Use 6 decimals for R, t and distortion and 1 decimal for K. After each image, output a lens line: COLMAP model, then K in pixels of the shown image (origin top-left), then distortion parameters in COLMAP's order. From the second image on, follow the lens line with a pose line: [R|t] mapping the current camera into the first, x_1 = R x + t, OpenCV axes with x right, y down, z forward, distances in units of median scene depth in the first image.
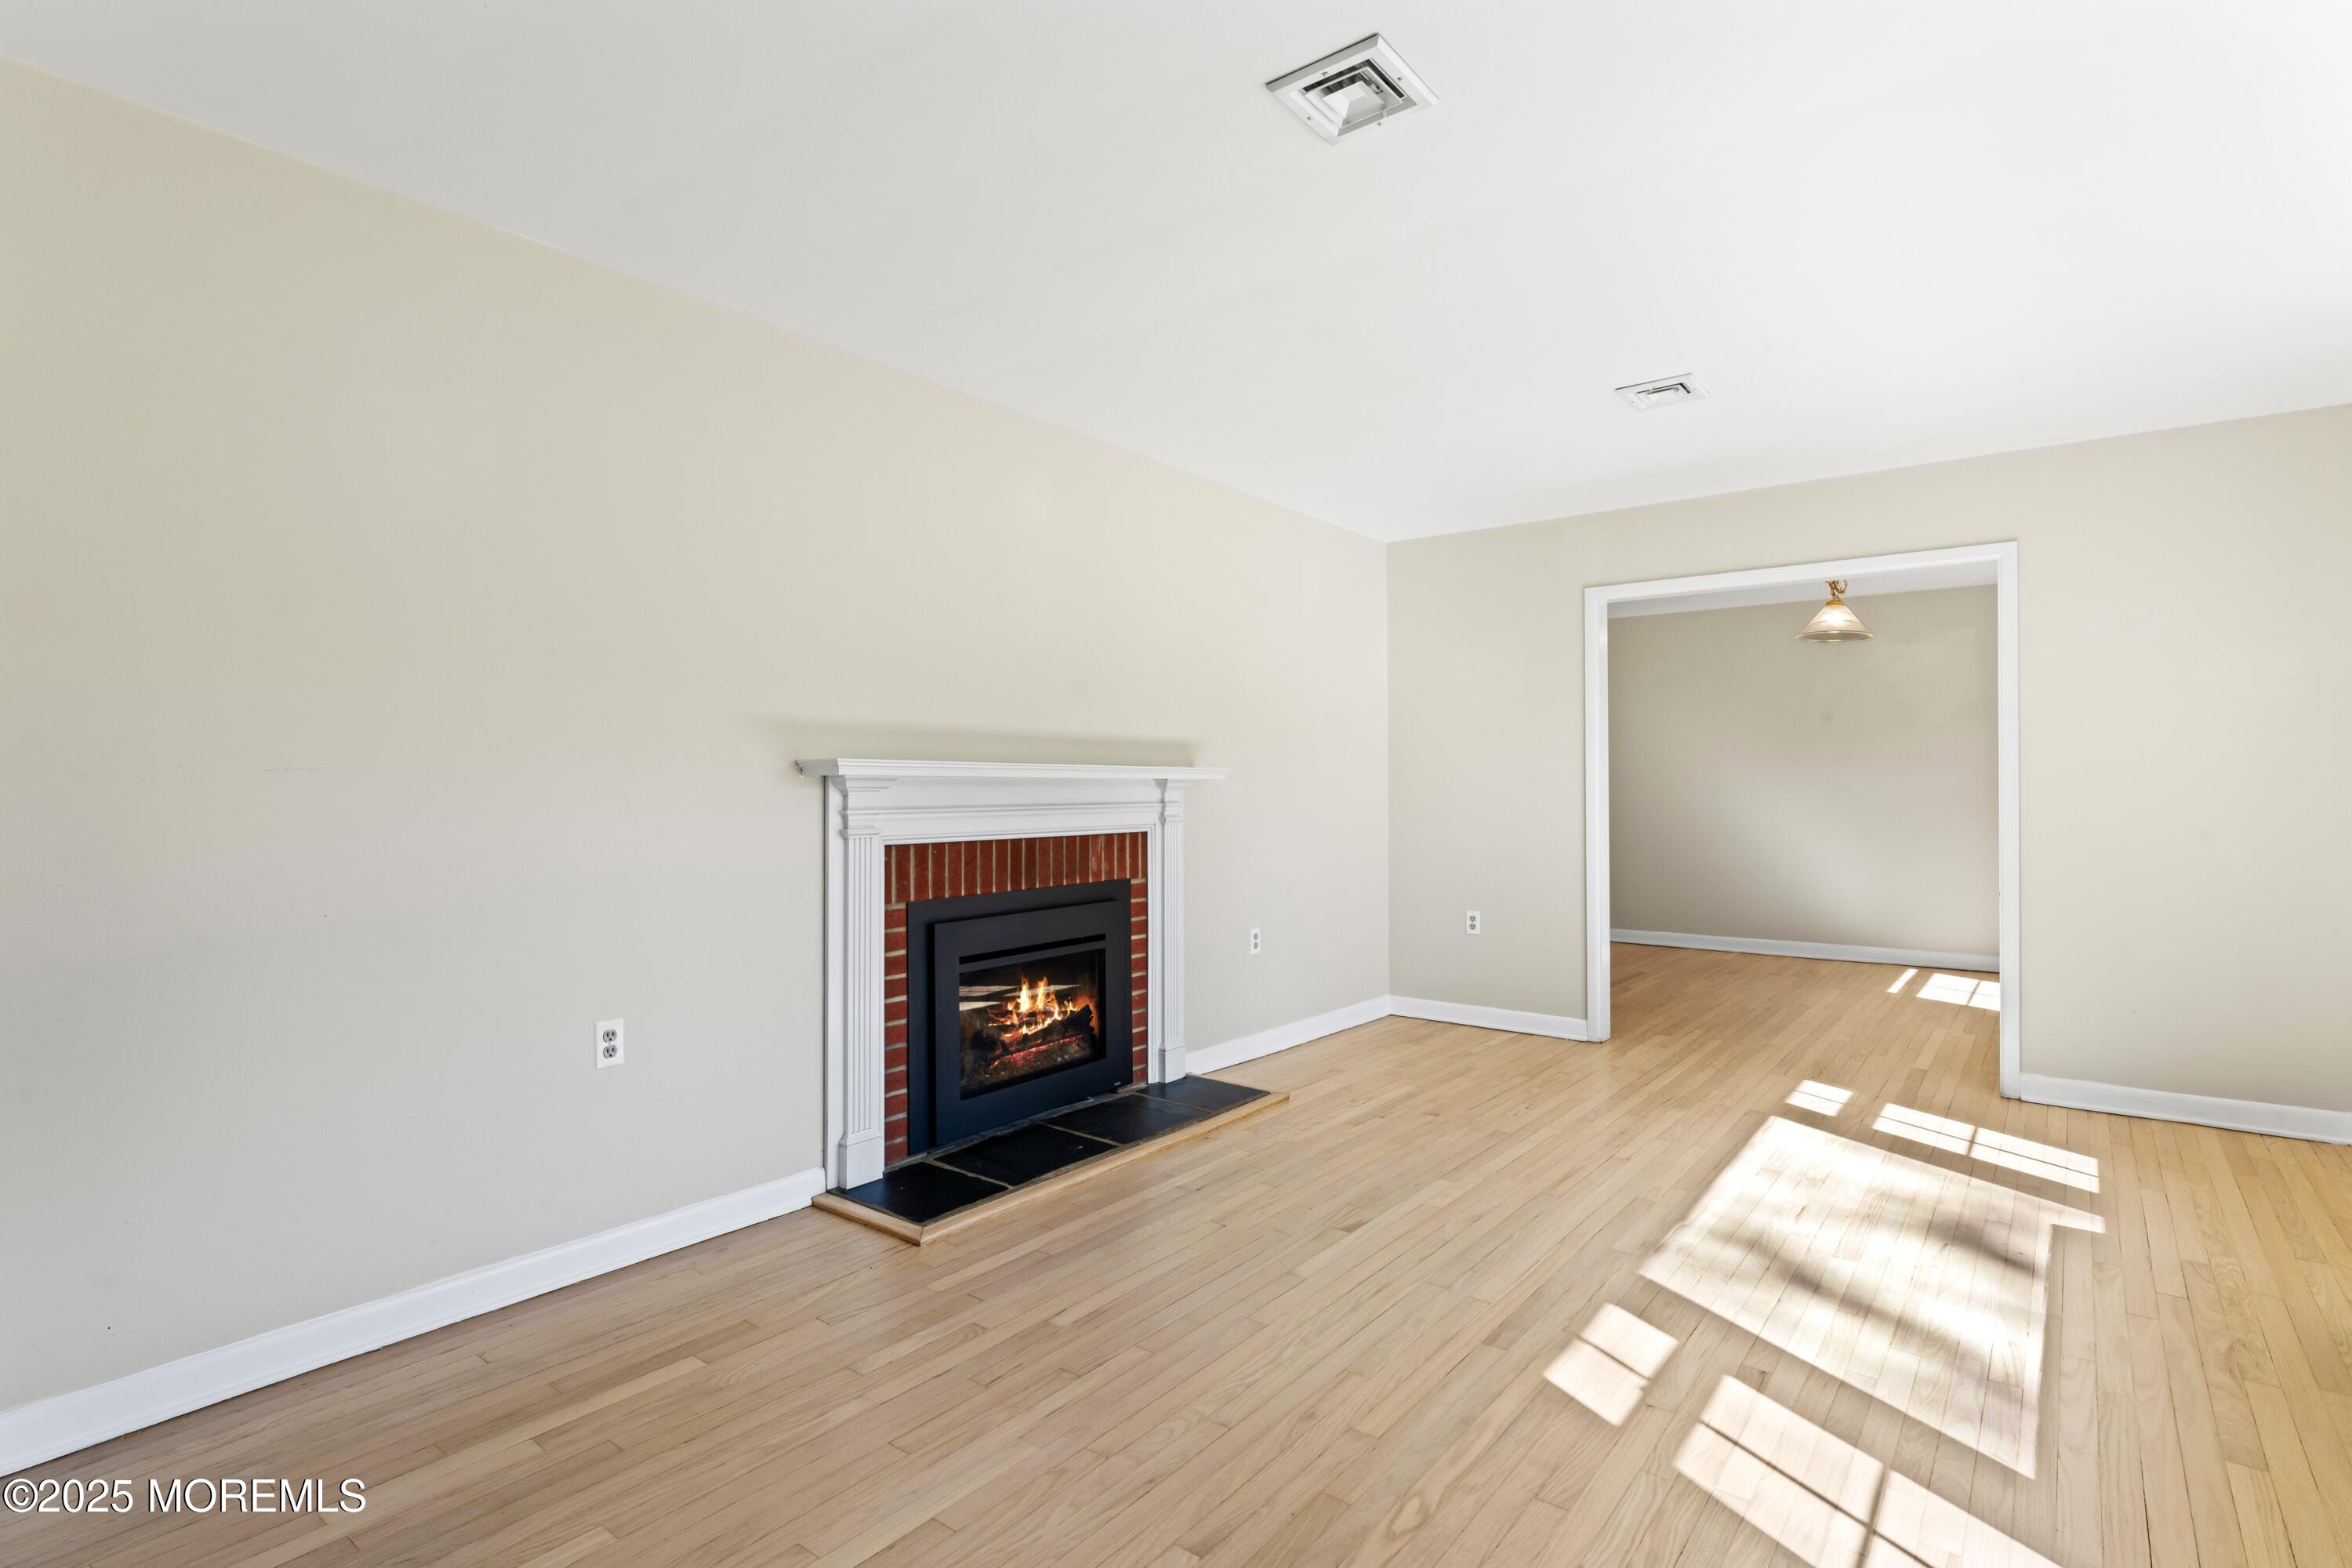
lens RADIAL K [[1149.8, 0, 1175.7], [0, 1149.8, 780.0], [0, 0, 1]] dist [-0.000756, 0.000428]
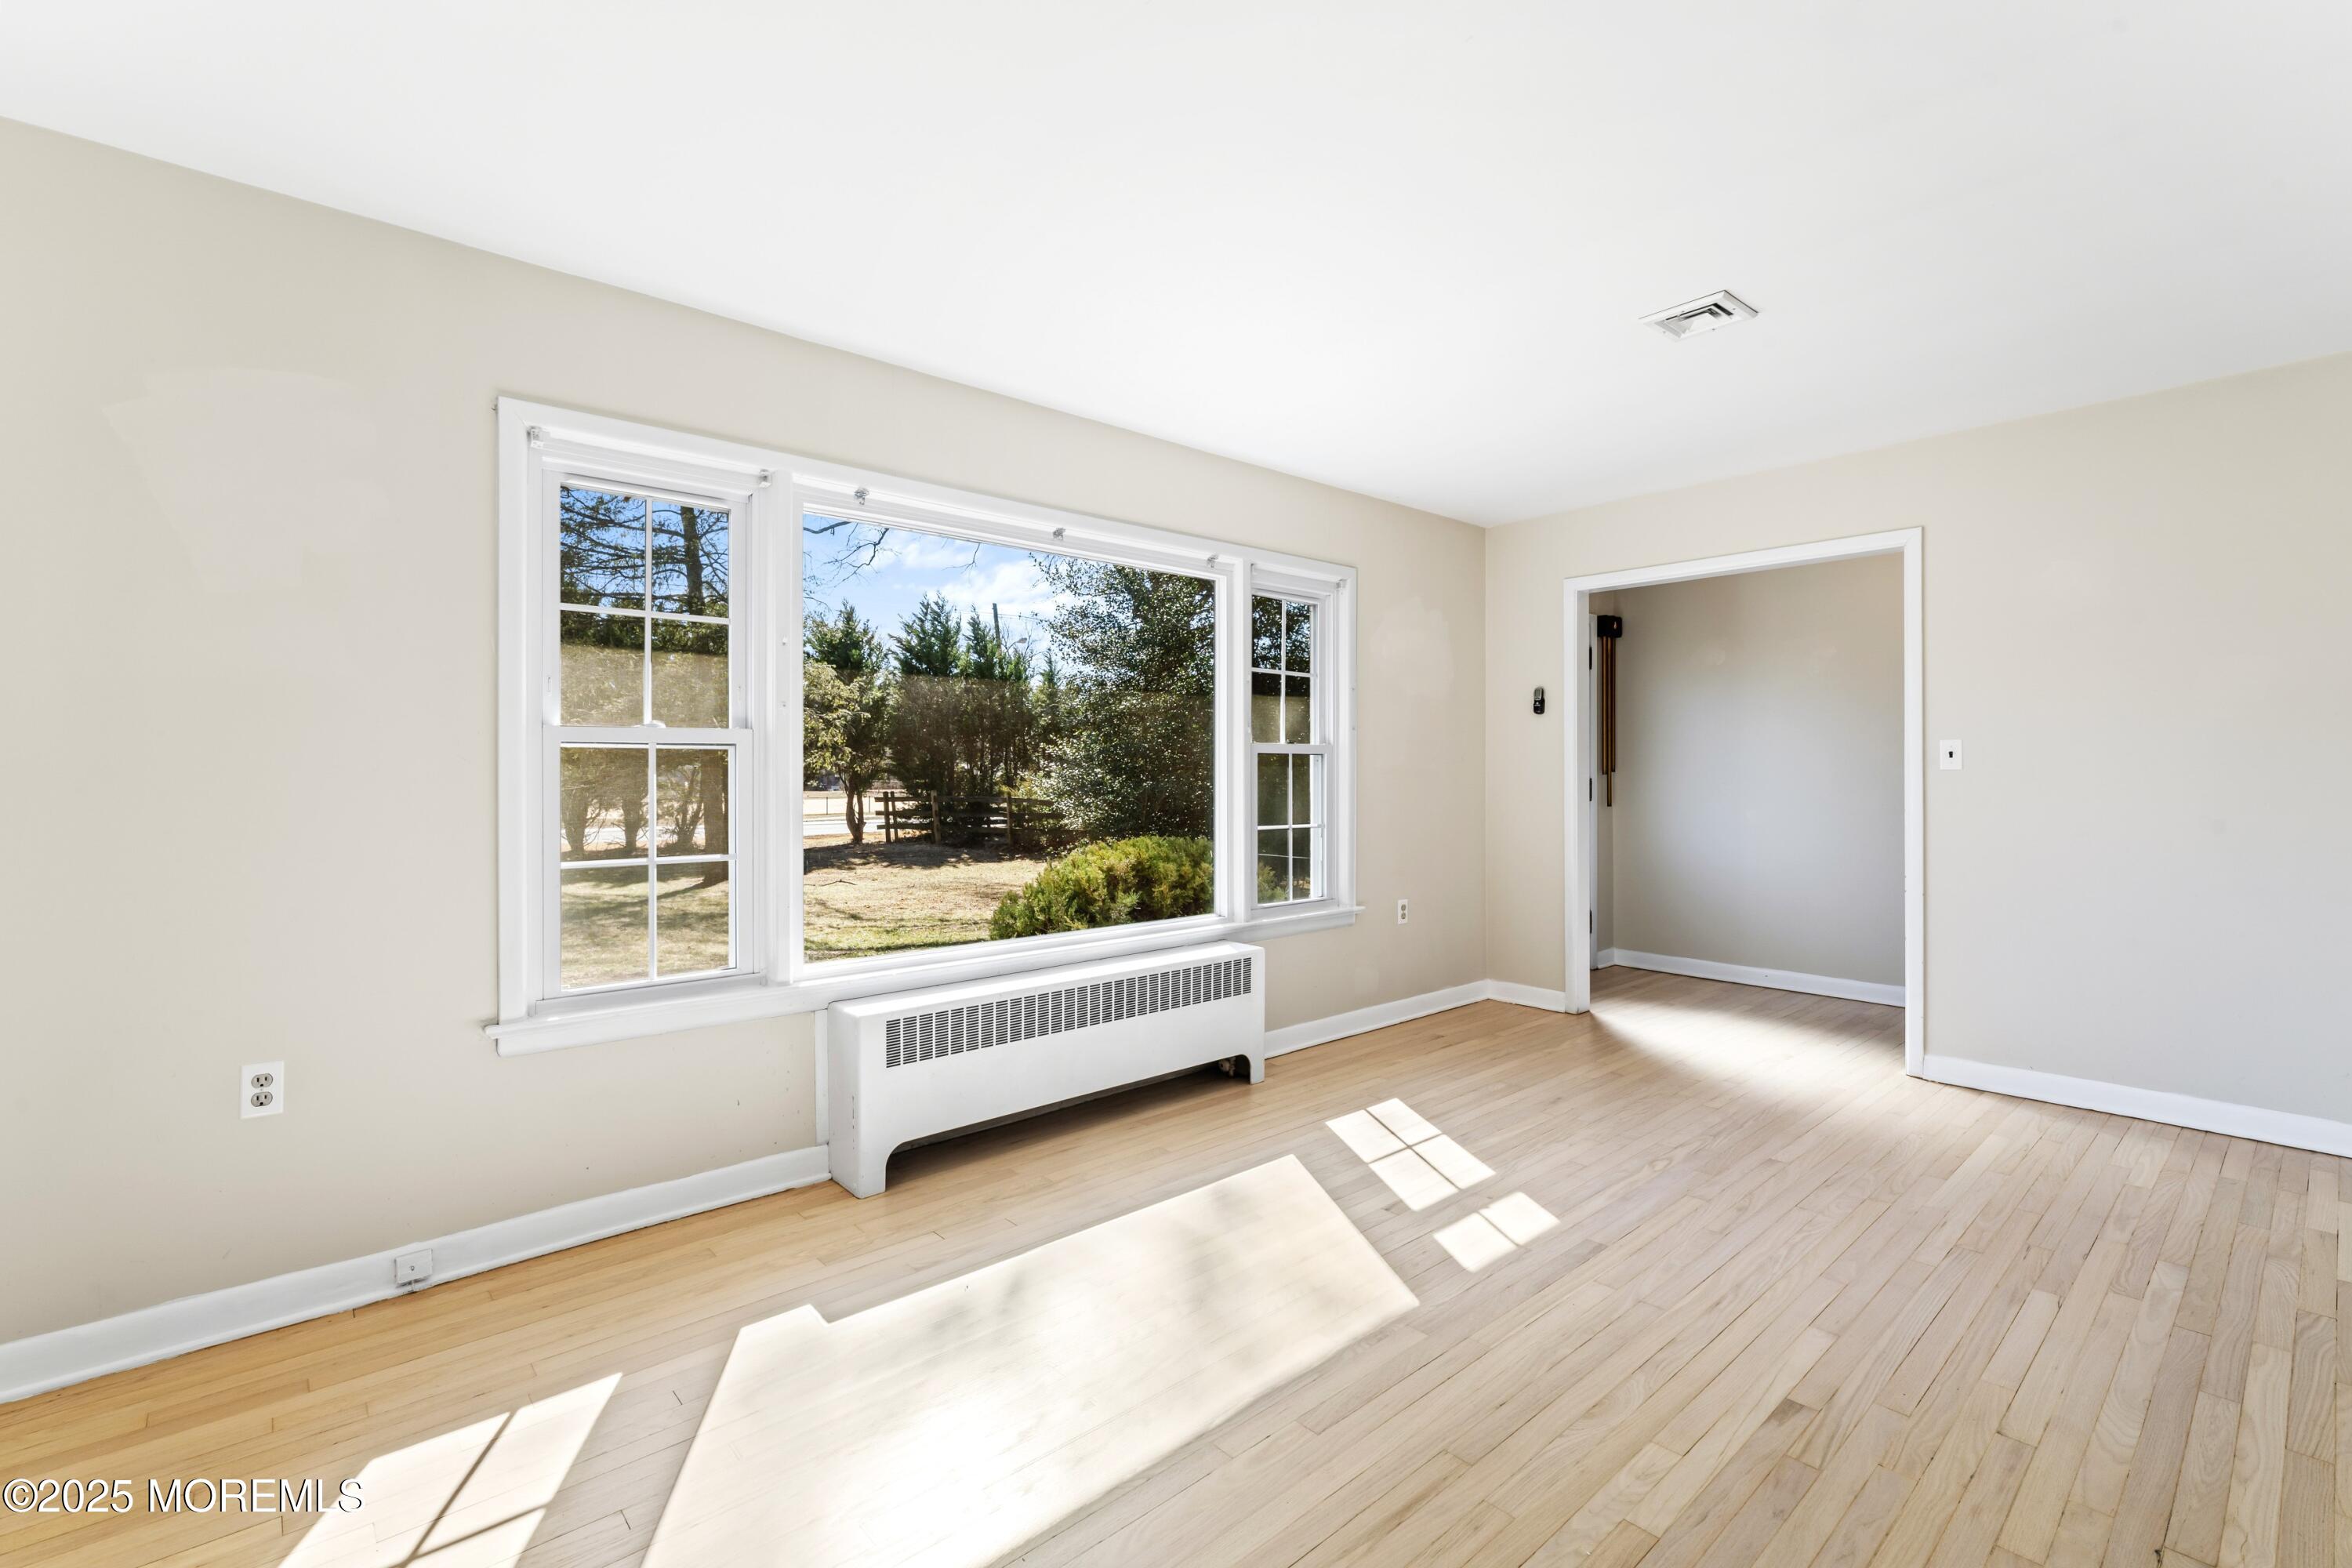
lens RADIAL K [[1020.6, 0, 1177.2], [0, 1020.6, 778.3], [0, 0, 1]] dist [0.001747, -0.000132]
pose [[-0.982286, 0.002155, 0.187377, 0.506847], [0.003195, 0.999981, 0.005247, 0.006714], [-0.187362, 0.005753, -0.982274, 2.125908]]
